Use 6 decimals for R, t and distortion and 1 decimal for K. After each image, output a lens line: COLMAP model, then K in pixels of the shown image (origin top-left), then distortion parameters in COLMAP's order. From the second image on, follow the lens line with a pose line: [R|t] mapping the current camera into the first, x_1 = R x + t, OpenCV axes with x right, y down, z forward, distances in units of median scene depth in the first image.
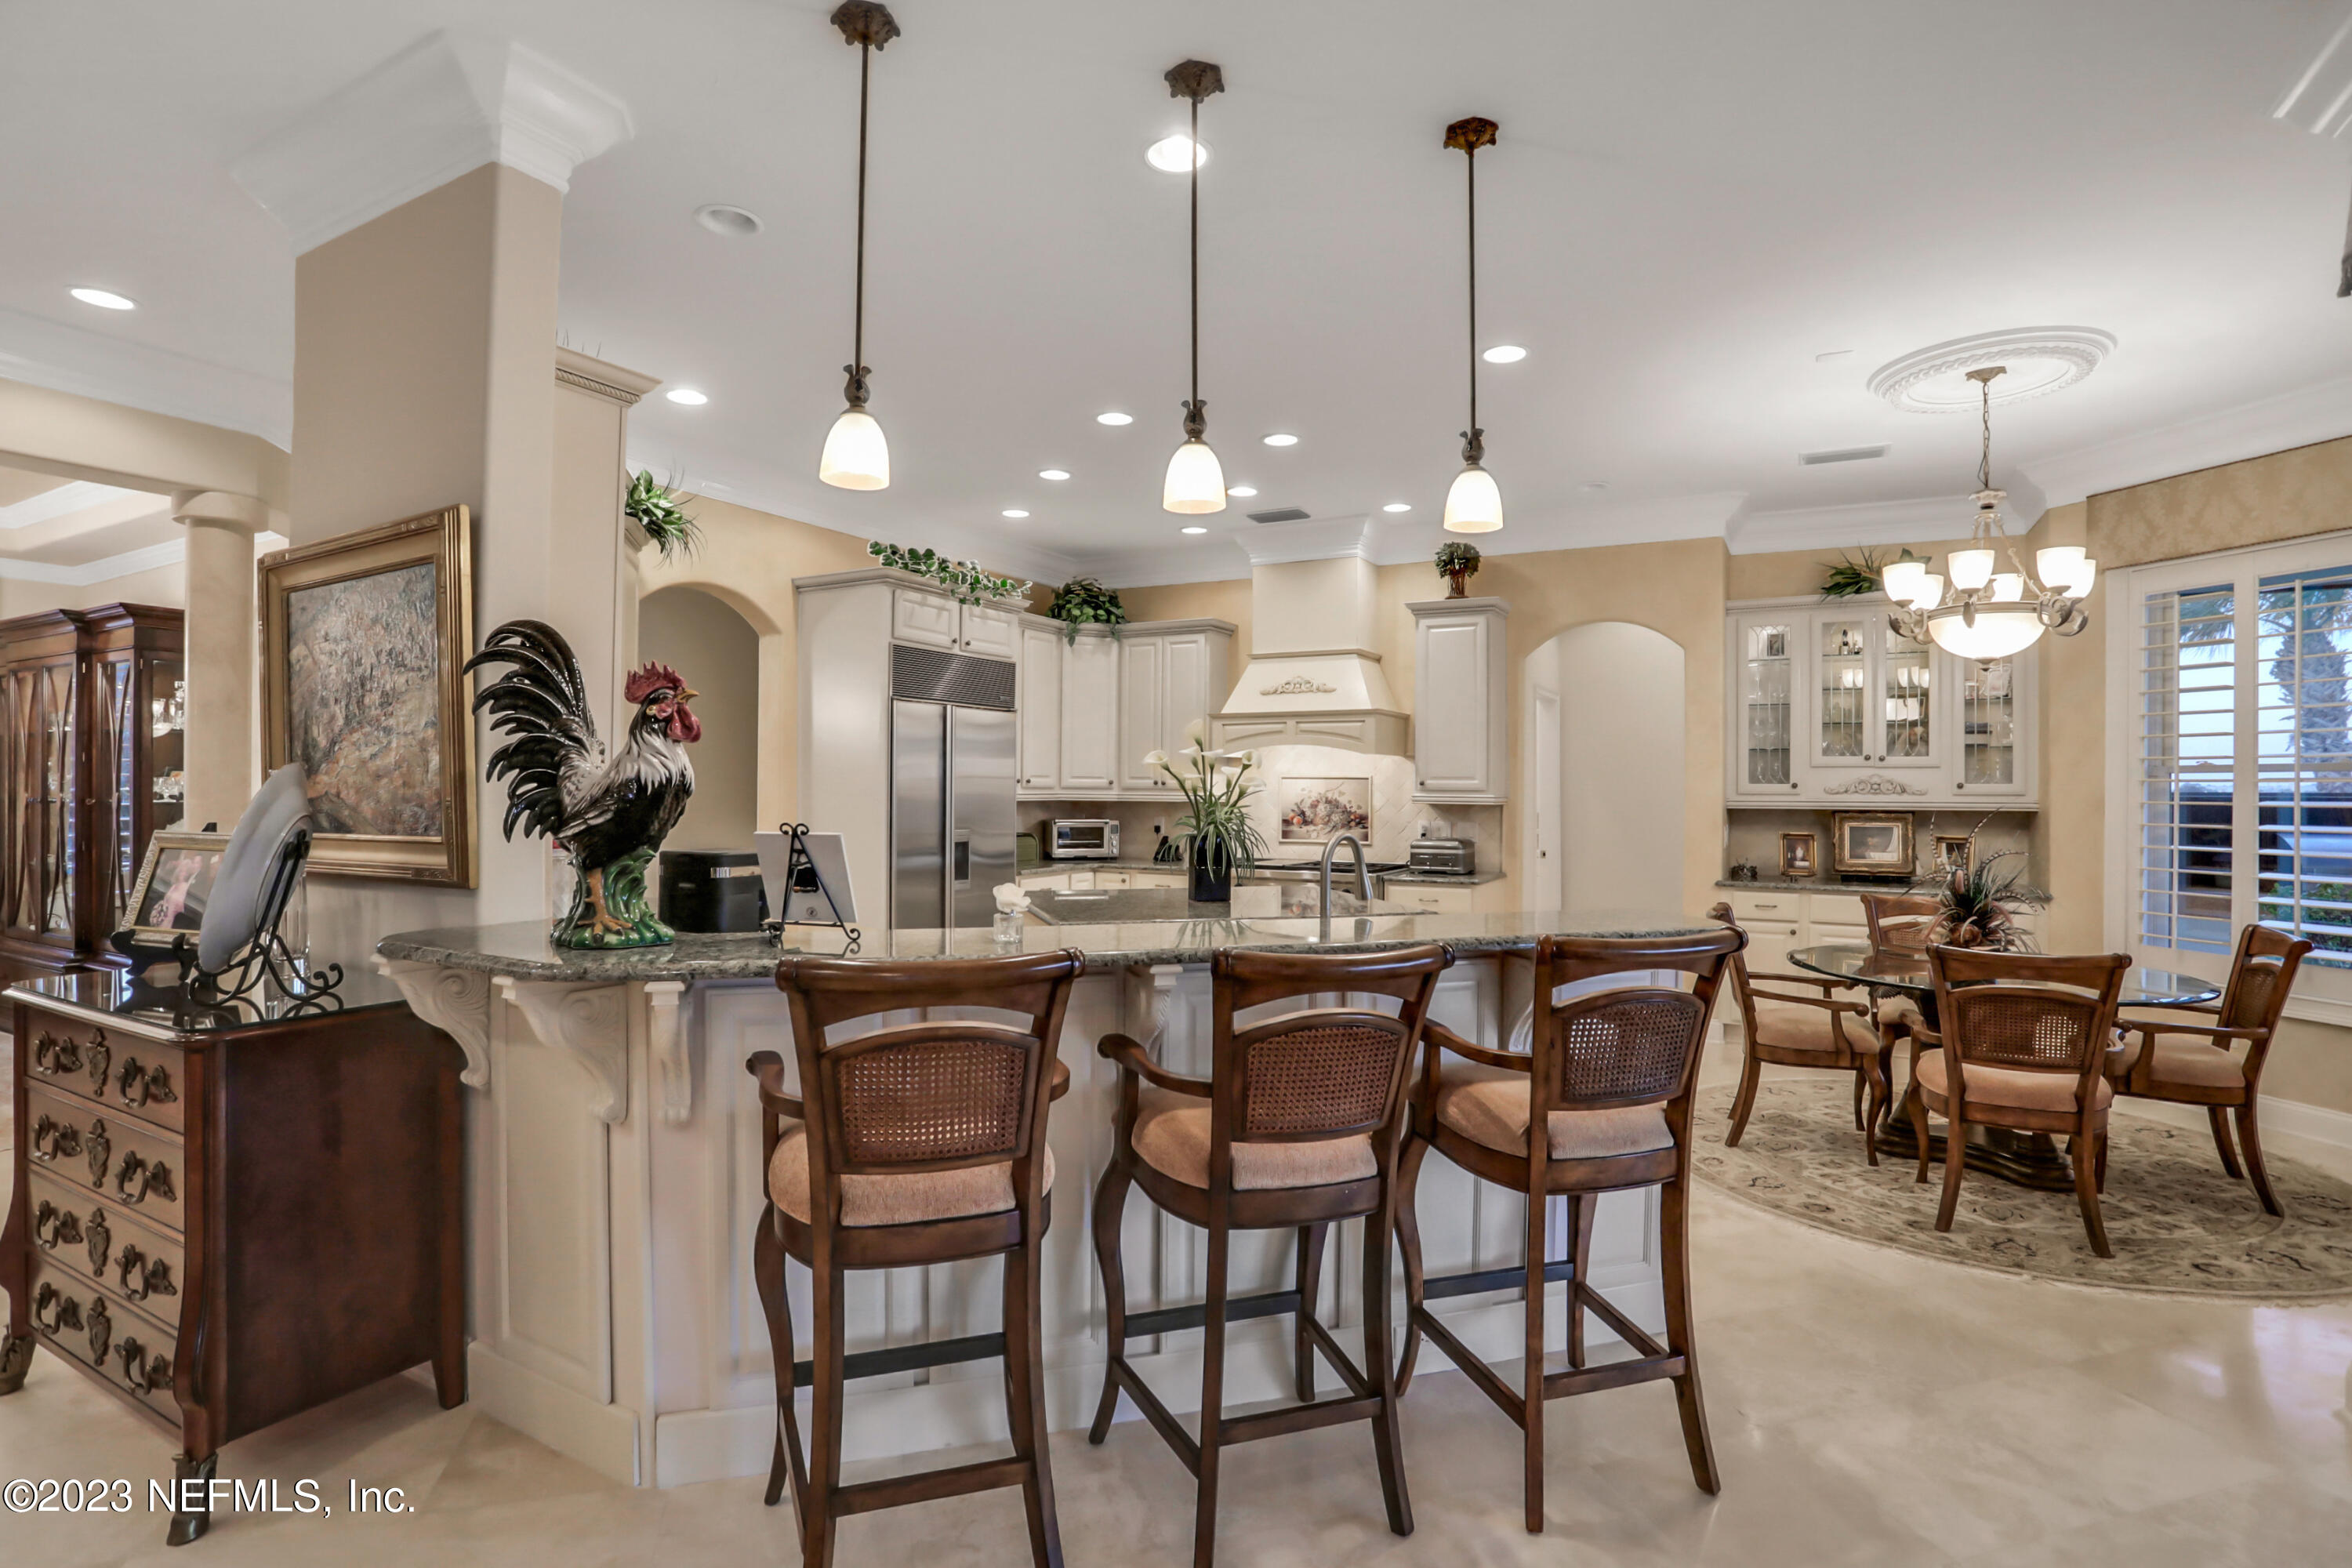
lens RADIAL K [[1145.7, 0, 1176.0], [0, 1145.7, 784.0], [0, 0, 1]] dist [-0.068608, 0.034513]
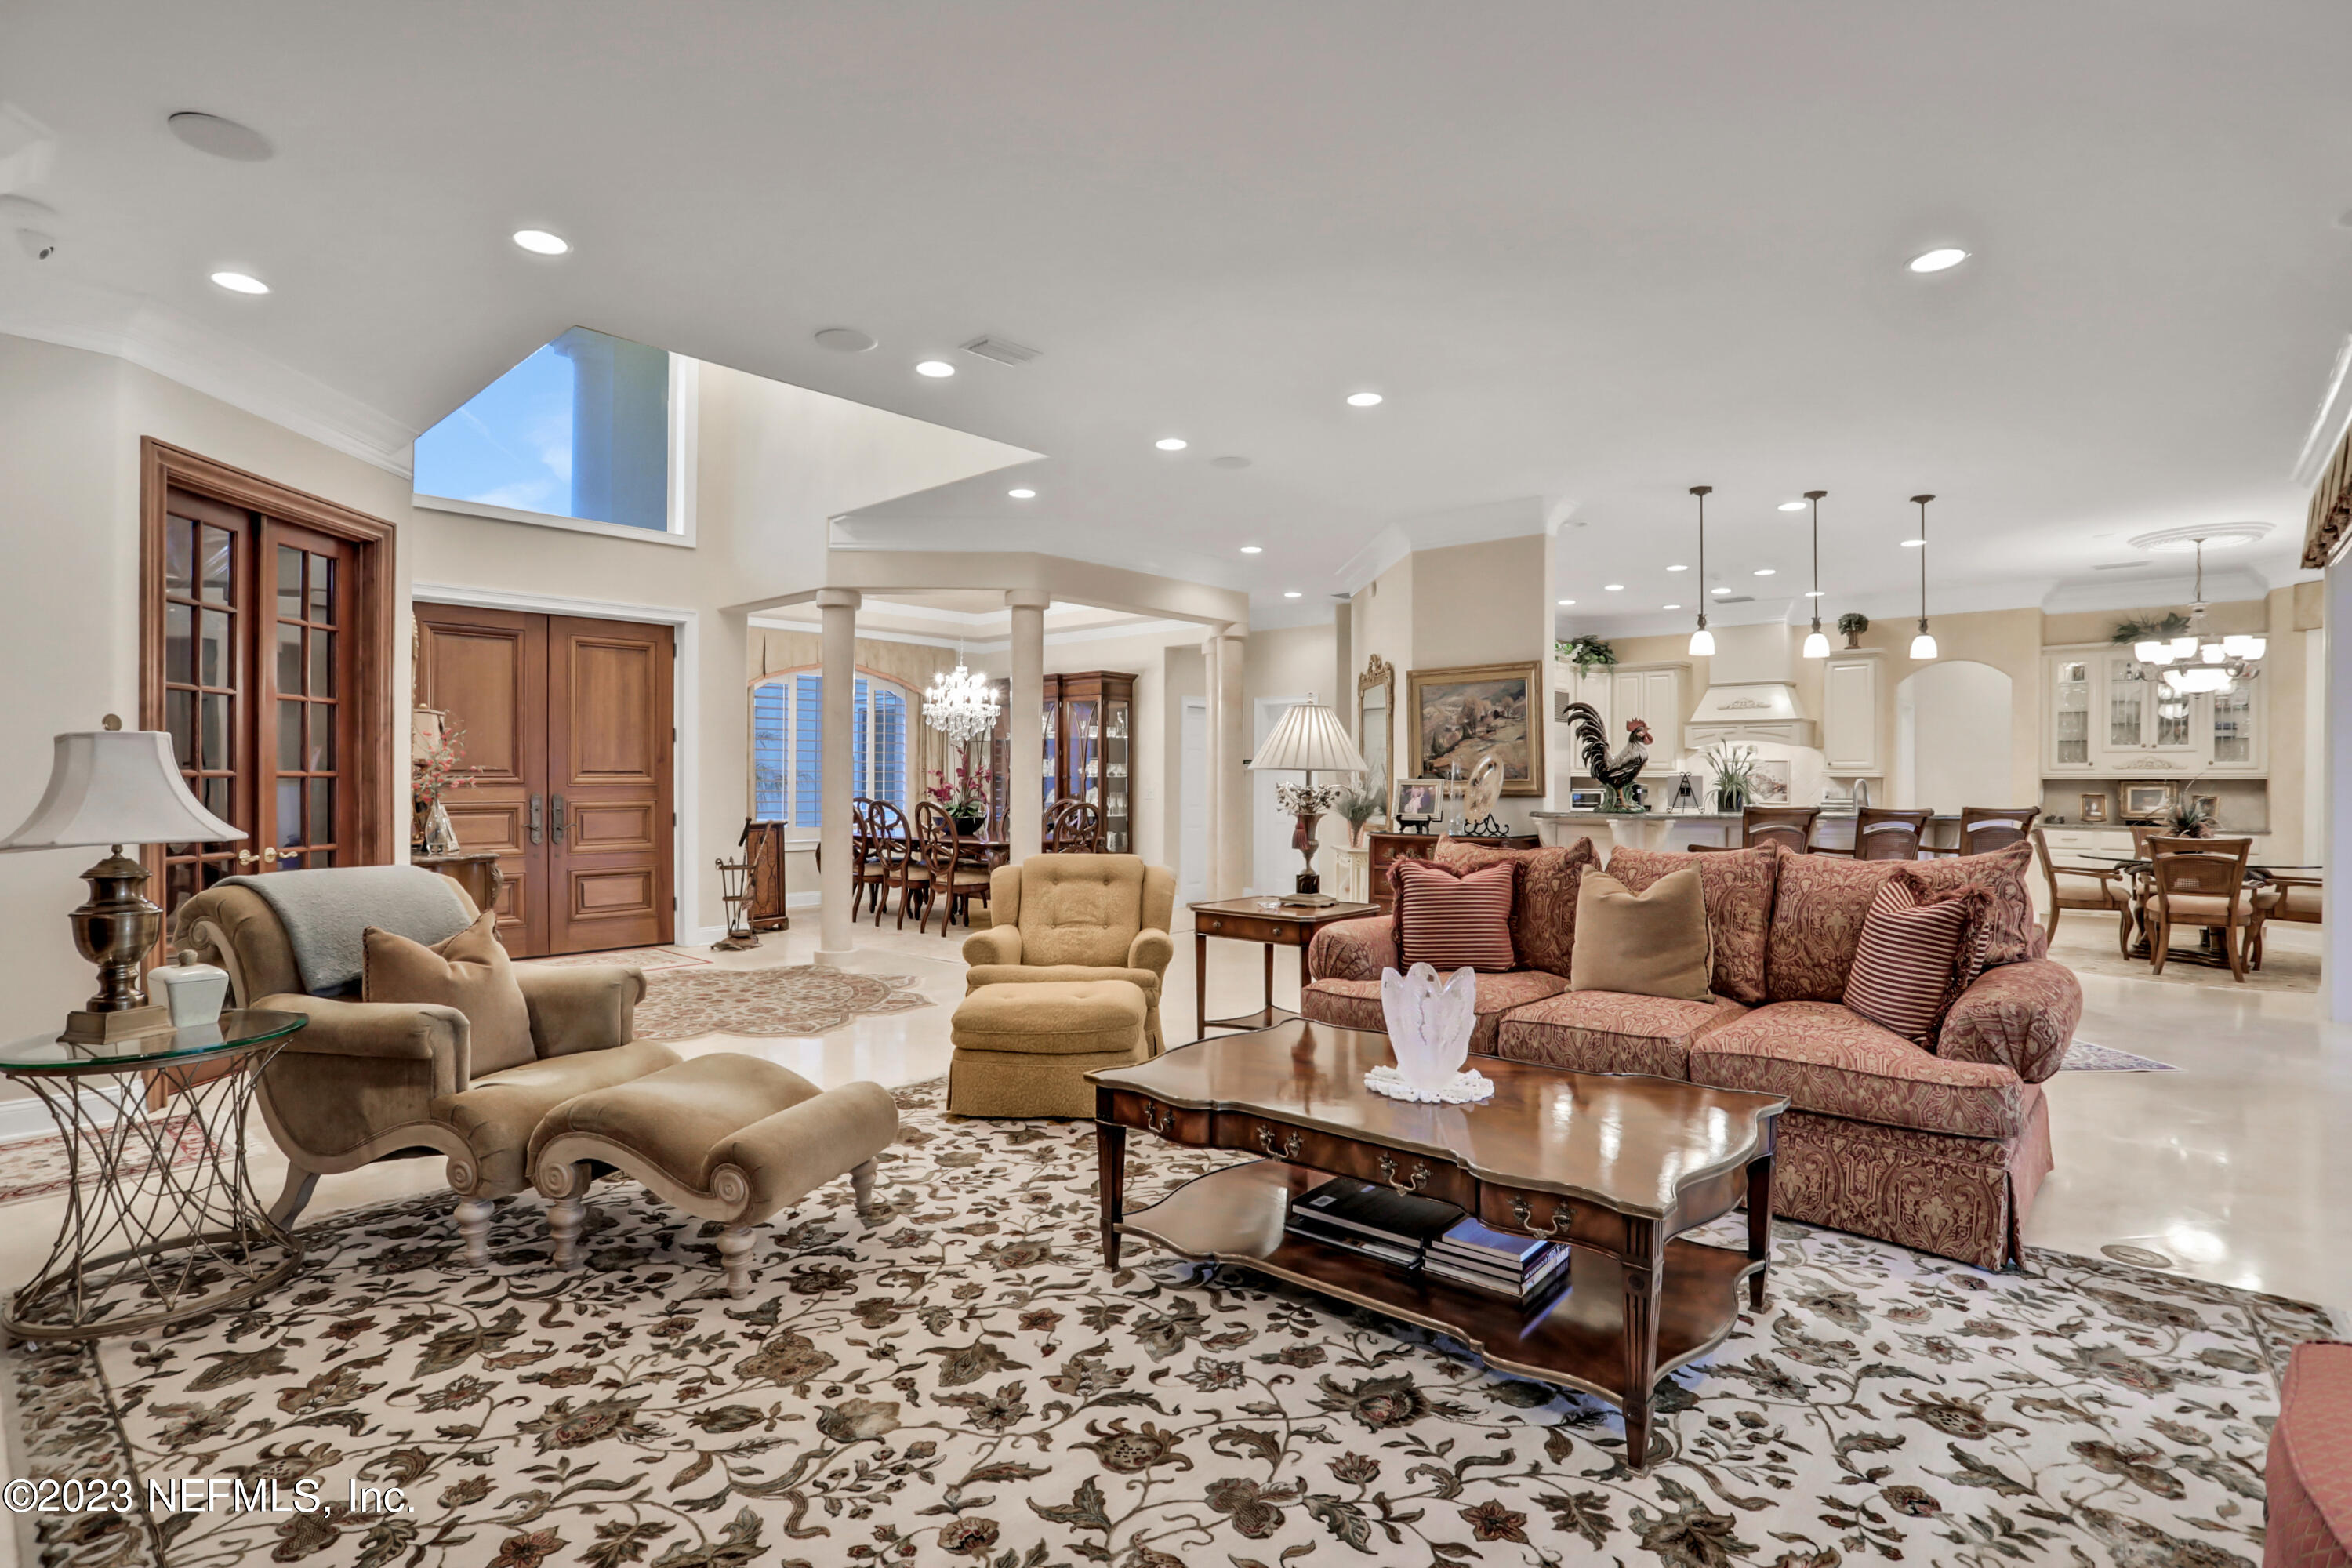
lens RADIAL K [[1145.7, 0, 1176.0], [0, 1145.7, 784.0], [0, 0, 1]] dist [-0.068608, 0.034513]
pose [[0.976407, -0.002047, -0.215930, -0.366424], [0.003366, 0.999978, 0.005741, 0.016606], [0.215913, -0.006332, 0.976392, -0.797379]]
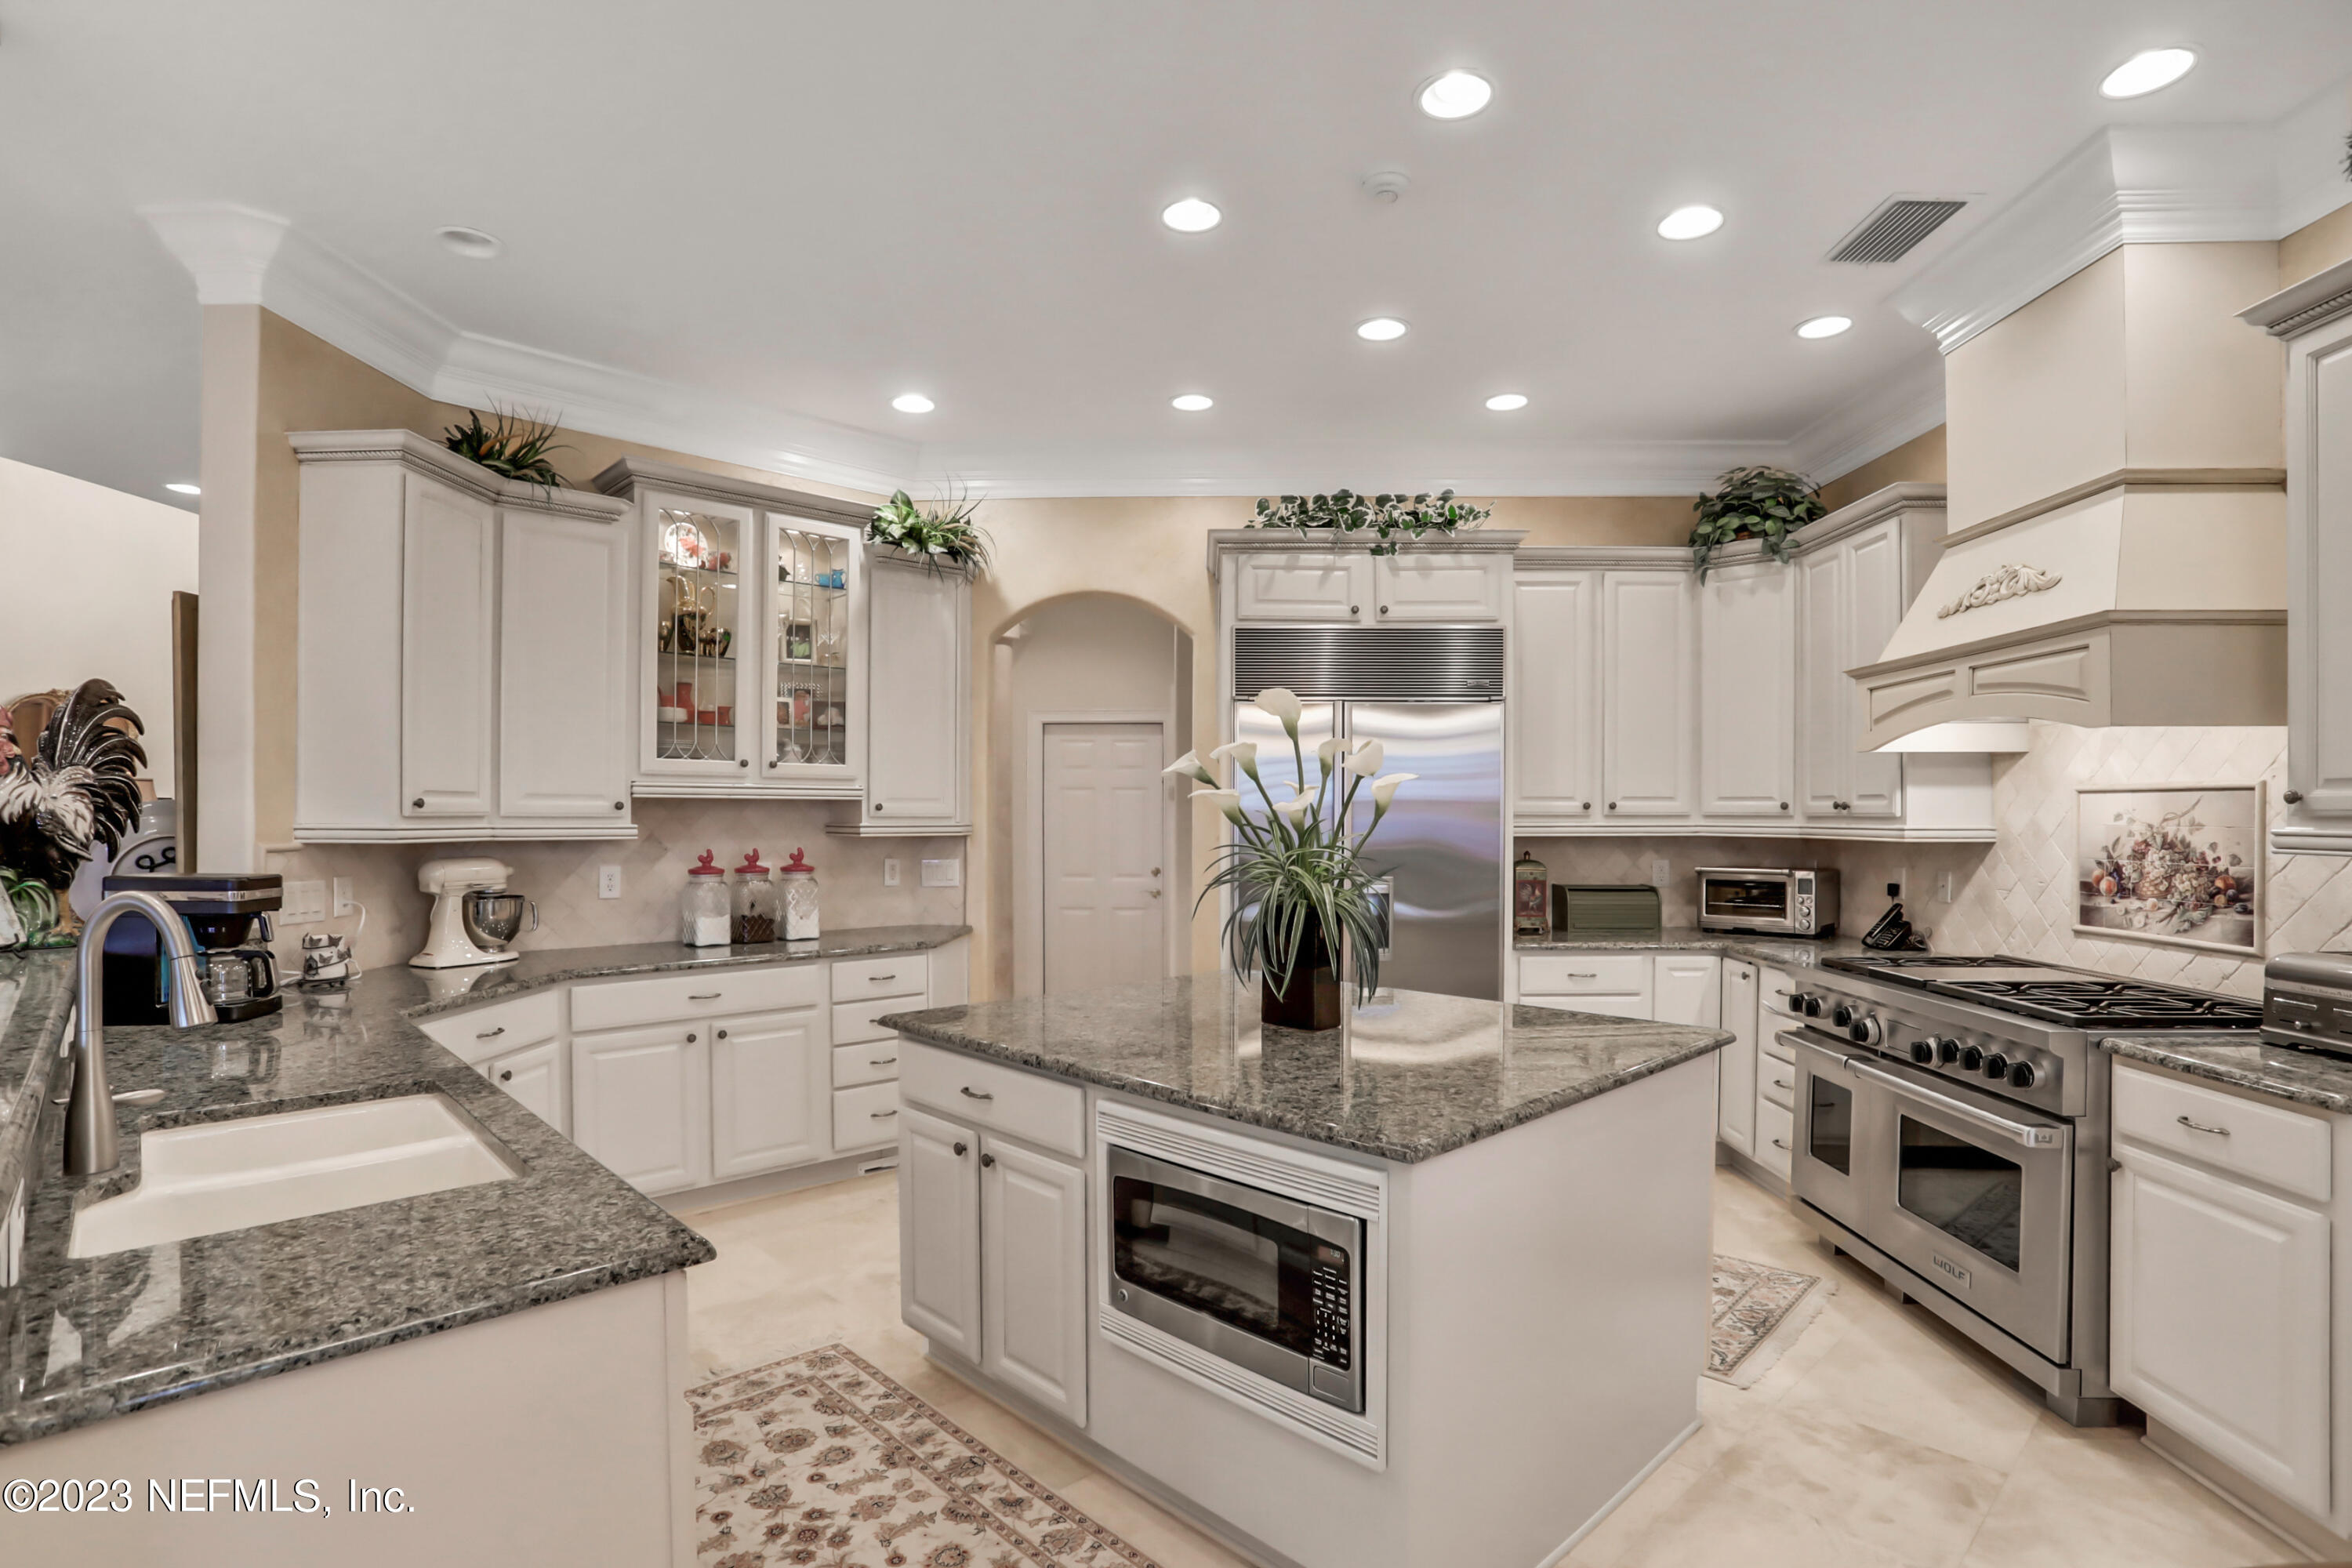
lens RADIAL K [[1145.7, 0, 1176.0], [0, 1145.7, 784.0], [0, 0, 1]] dist [-0.068608, 0.034513]
pose [[0.487347, -0.028582, -0.872740, 0.369652], [0.008390, 0.999571, -0.028050, 0.001563], [0.873168, 0.006348, 0.487378, 0.565903]]
